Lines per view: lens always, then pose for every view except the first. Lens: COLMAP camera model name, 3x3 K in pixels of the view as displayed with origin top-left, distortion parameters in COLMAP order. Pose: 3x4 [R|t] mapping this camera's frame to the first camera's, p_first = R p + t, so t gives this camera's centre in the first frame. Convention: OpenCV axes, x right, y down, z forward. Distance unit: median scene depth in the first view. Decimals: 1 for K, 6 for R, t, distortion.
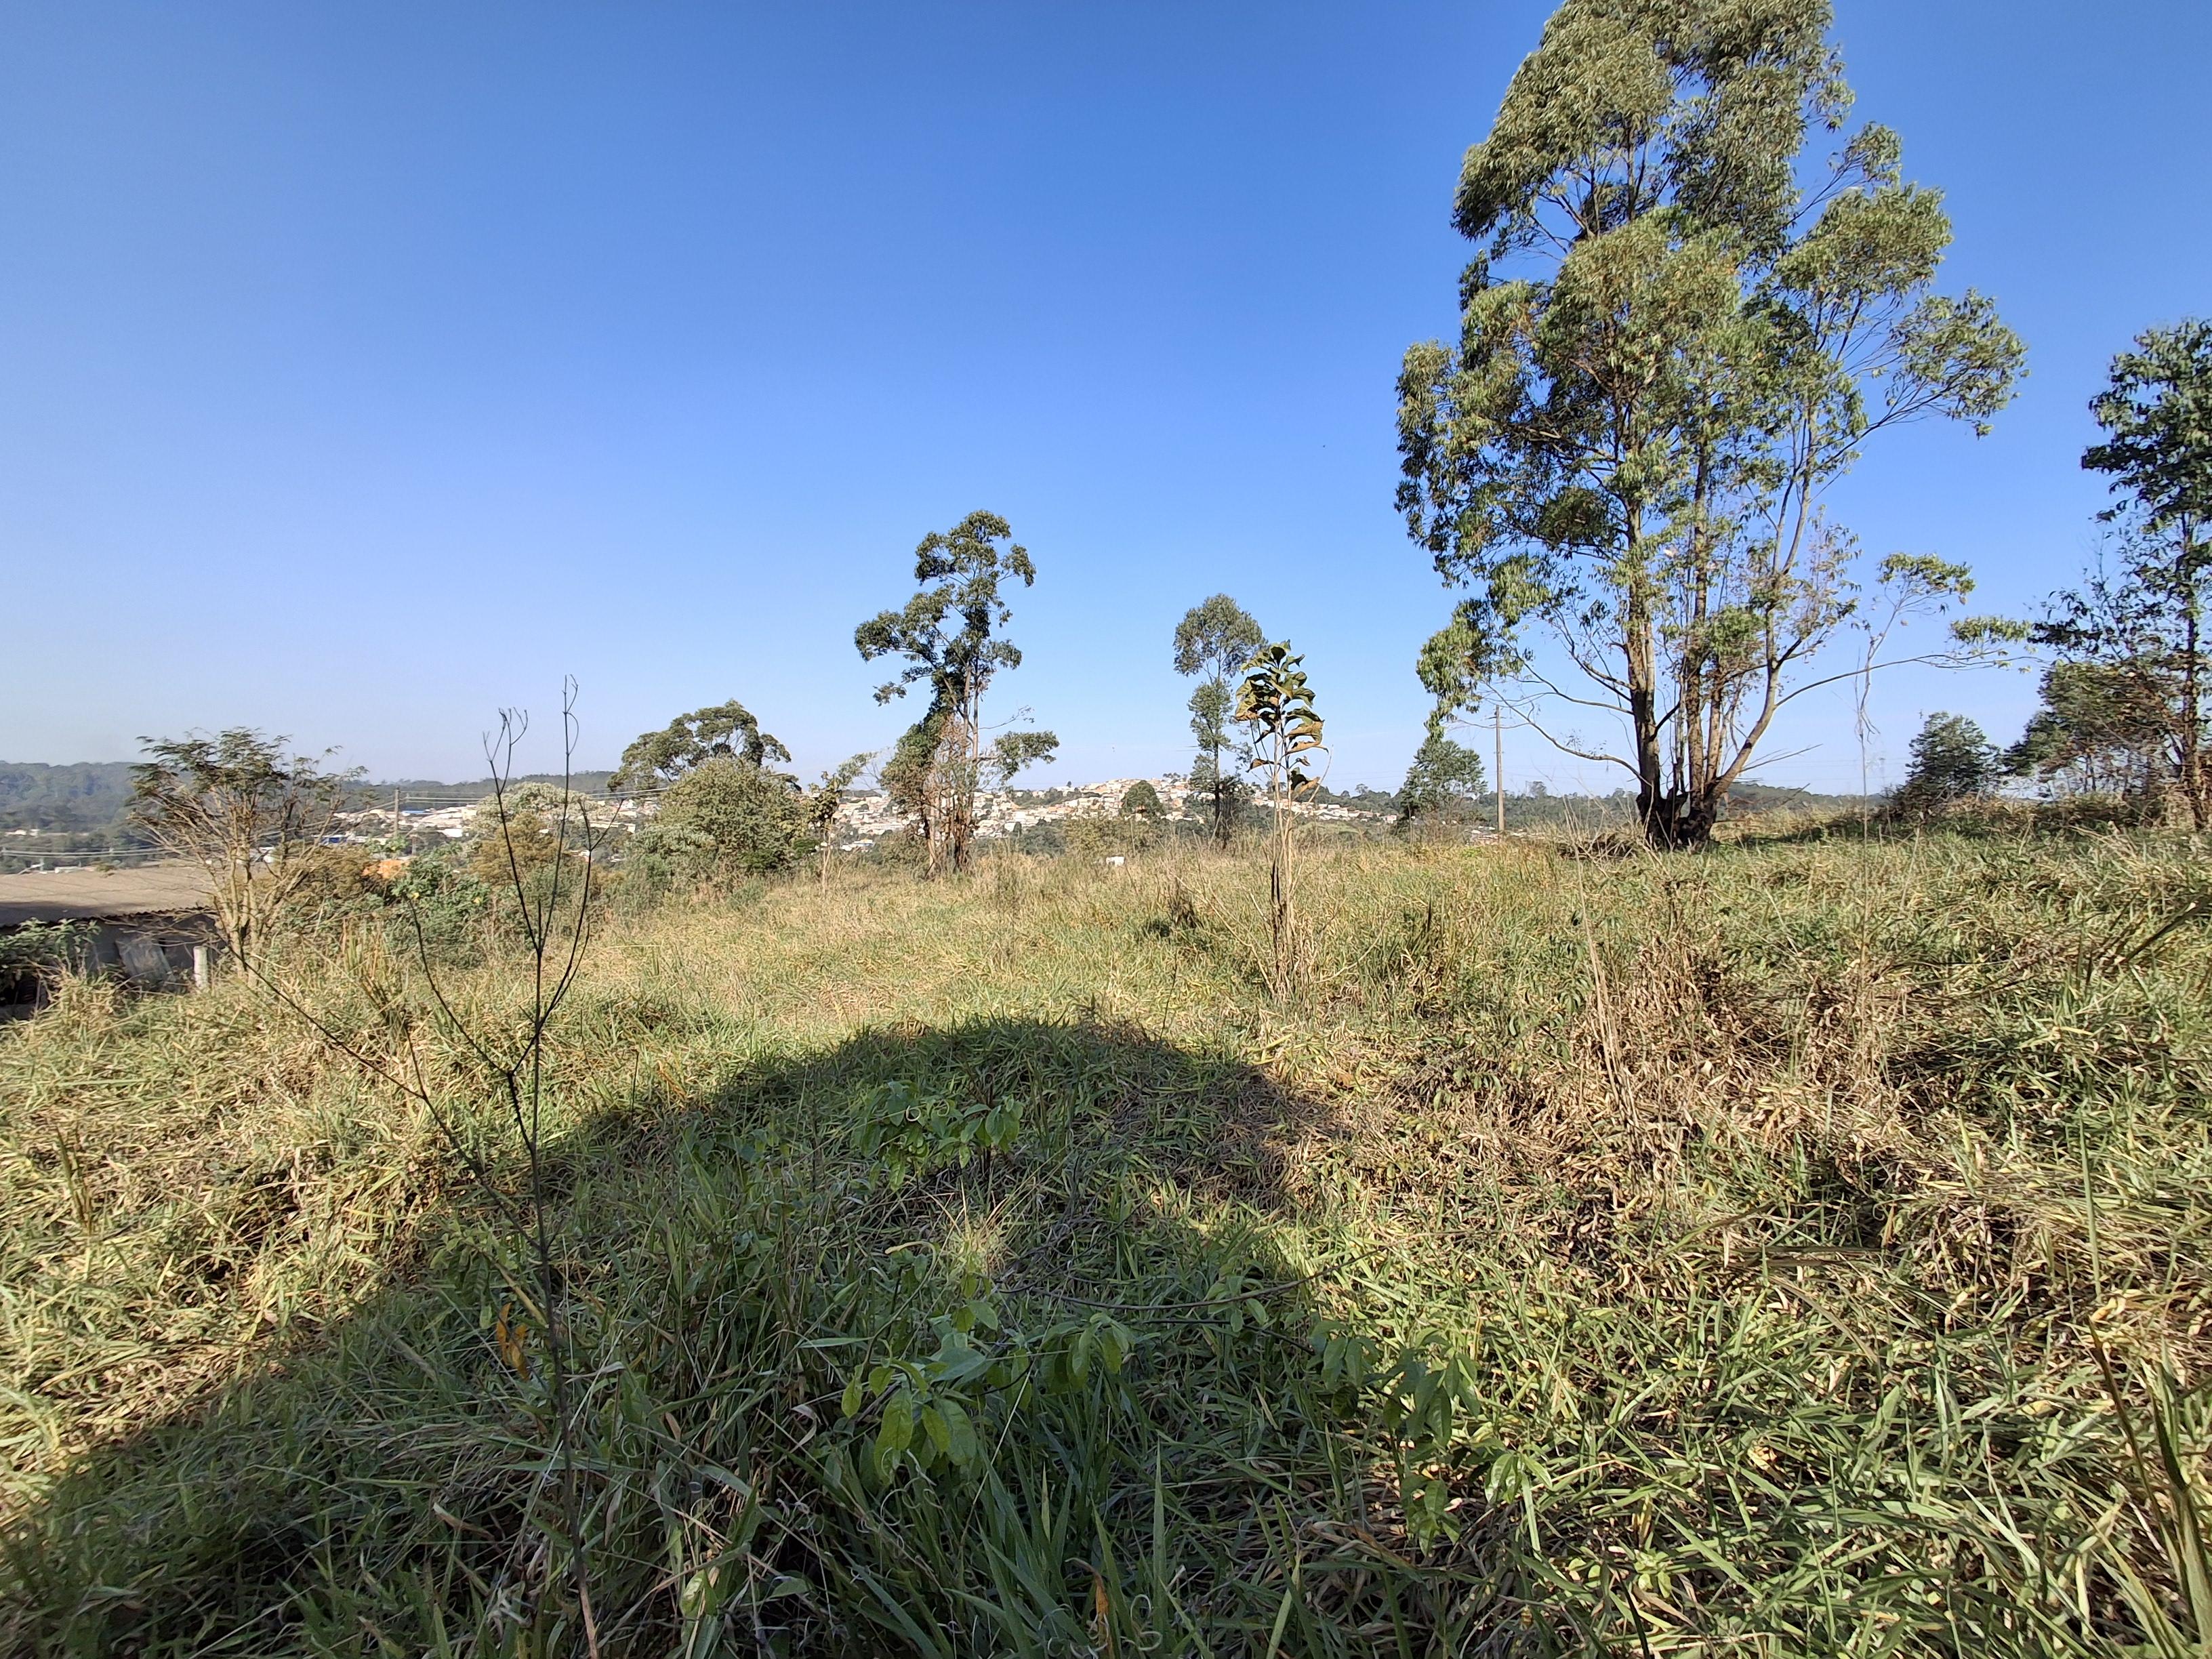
lens RADIAL K [[1011.1, 0, 1106.0], [0, 1011.1, 829.5], [0, 0, 1]] dist [-0.002550, 0.014325]
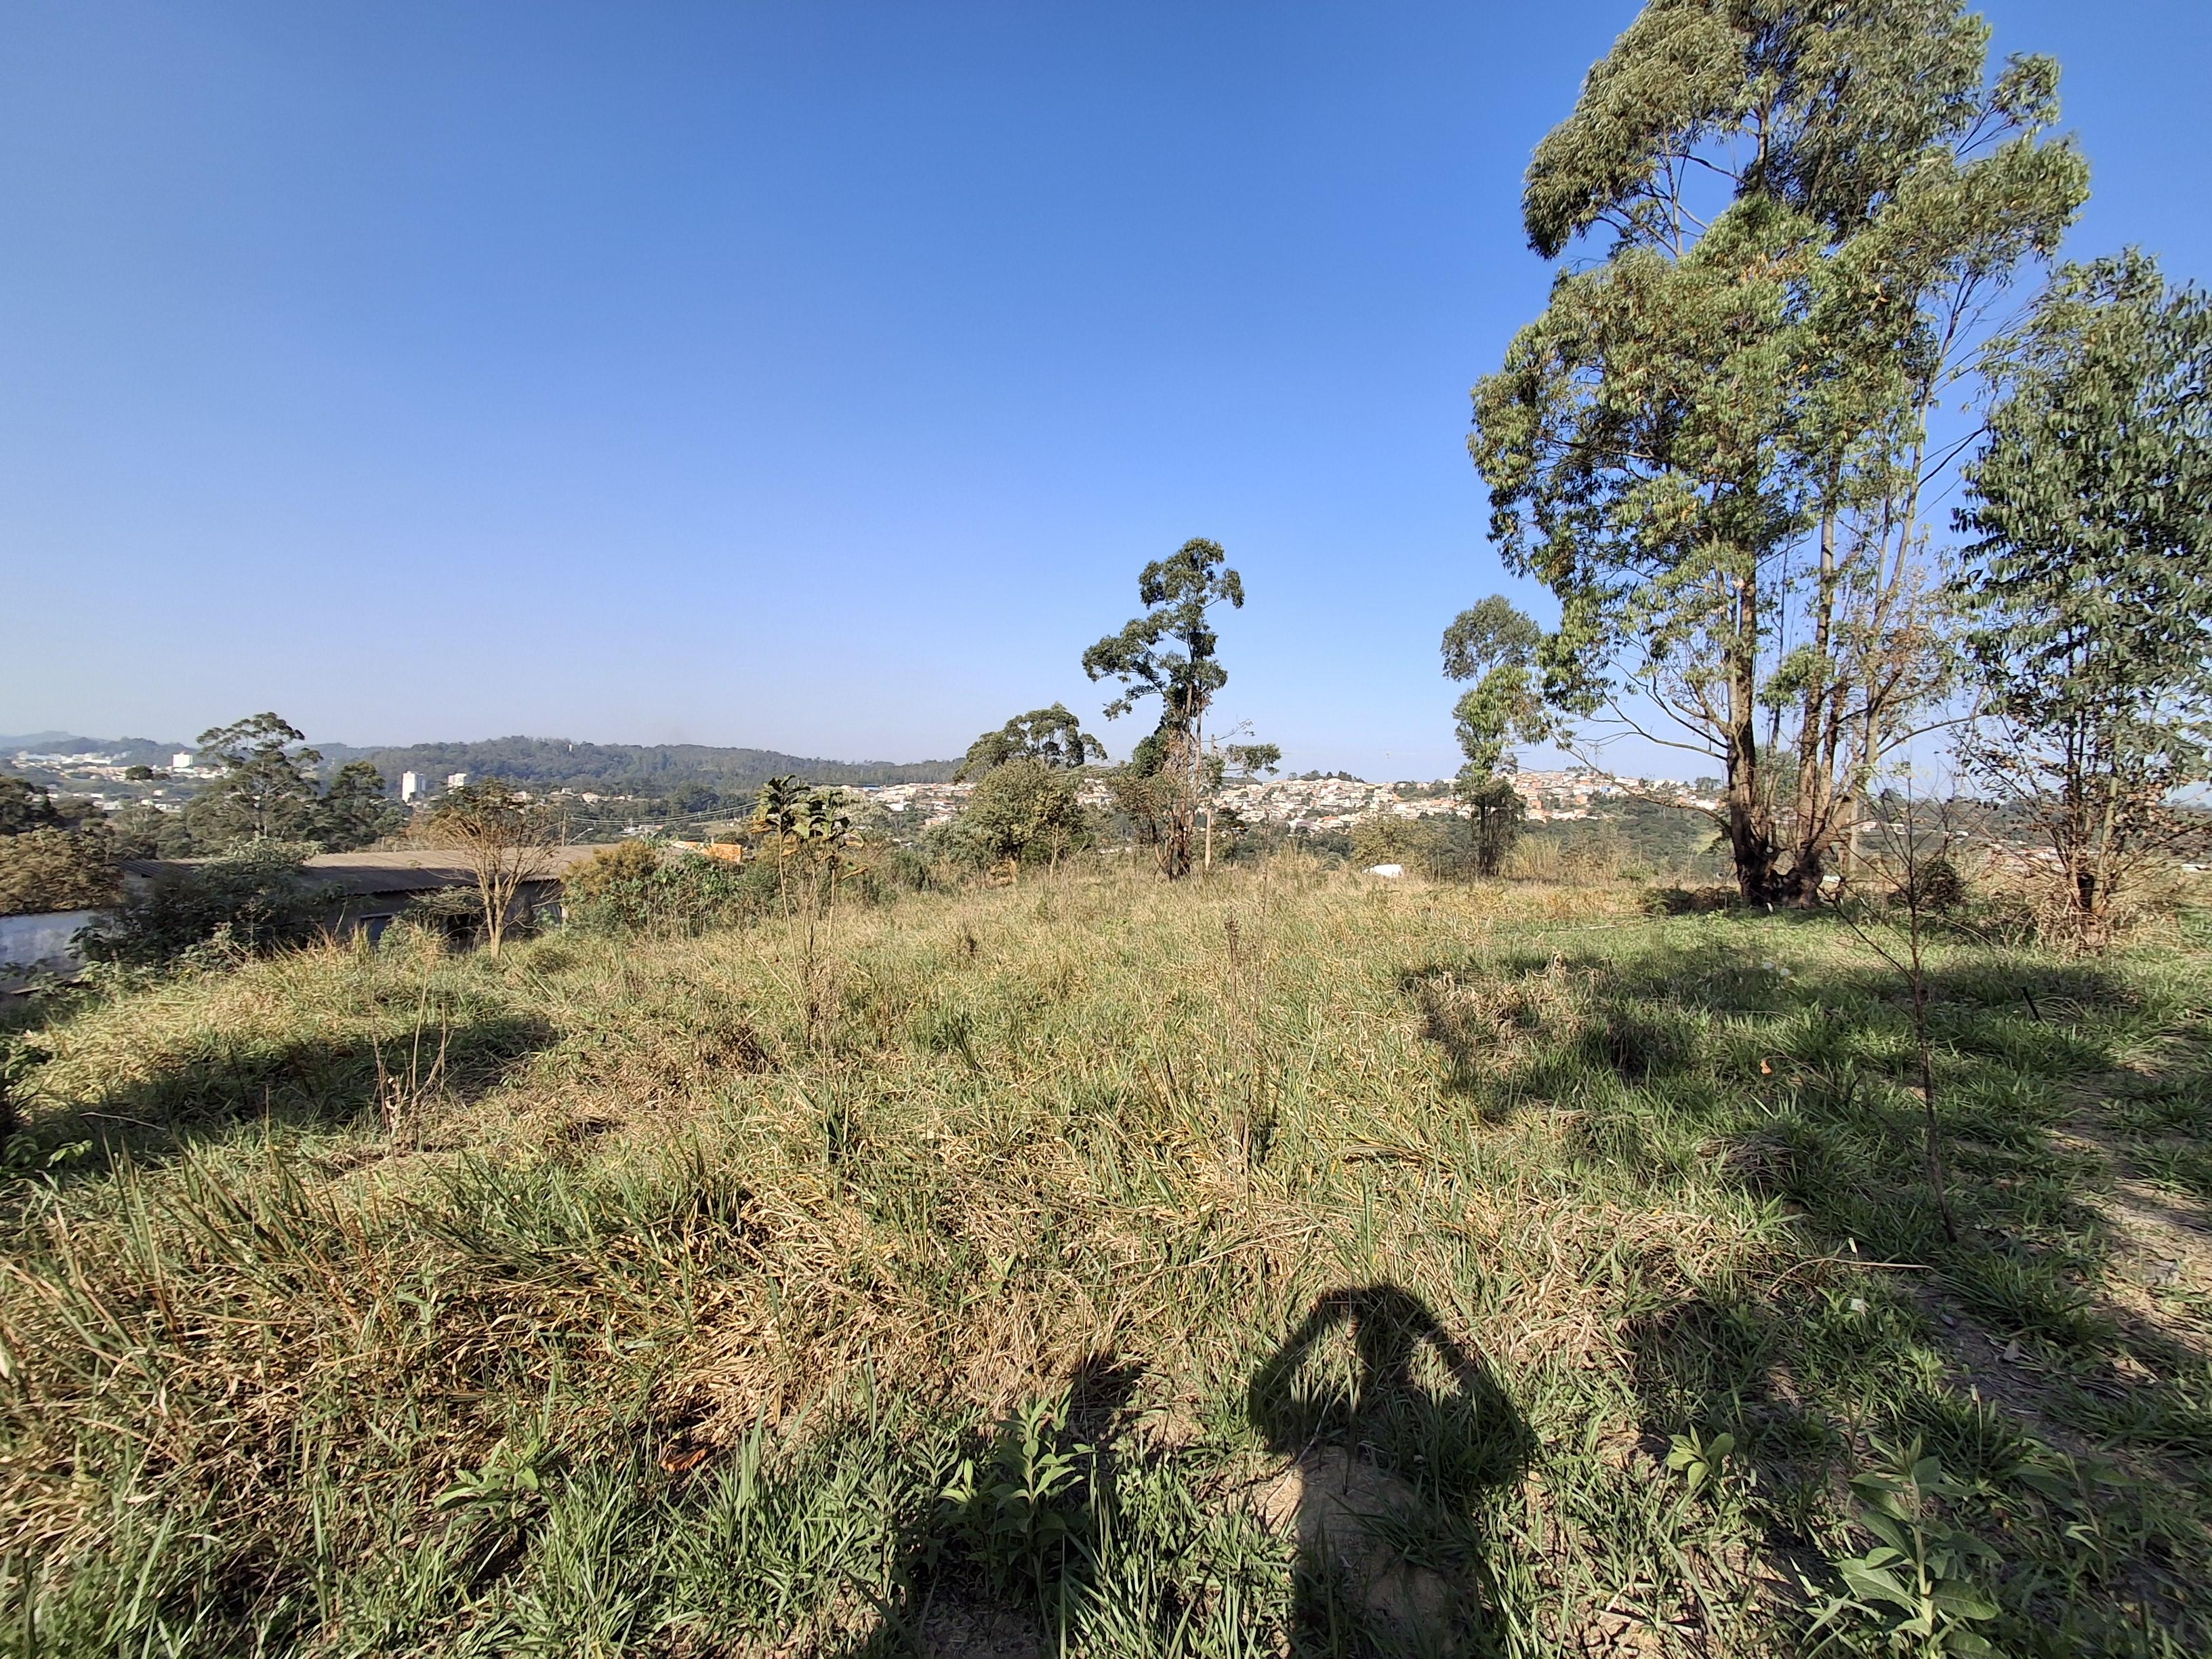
lens RADIAL K [[1011.1, 0, 1106.0], [0, 1011.1, 829.5], [0, 0, 1]] dist [-0.002550, 0.014325]
pose [[0.929965, 0.039989, -0.365467, 0.174183], [-0.035700, 0.999191, 0.018490, -0.023535], [0.365910, -0.004148, 0.930641, -0.024376]]
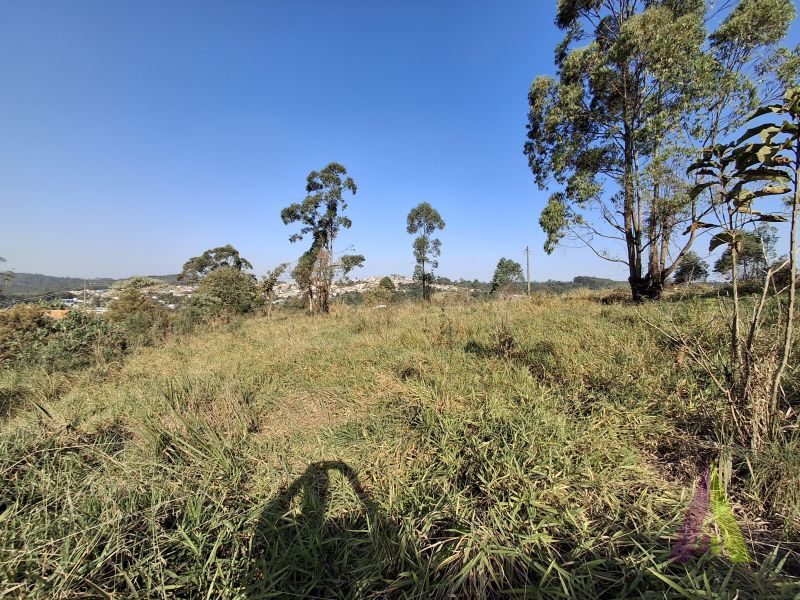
lens RADIAL K [[365.7, 0, 400.0], [0, 365.7, 300.0], [0, 0, 1]] dist [-0.002550, 0.014325]
pose [[0.996552, -0.009479, 0.082423, -0.038173], [0.008325, 0.999863, 0.014333, 0.001748], [-0.082548, -0.013597, 0.996494, 0.103934]]
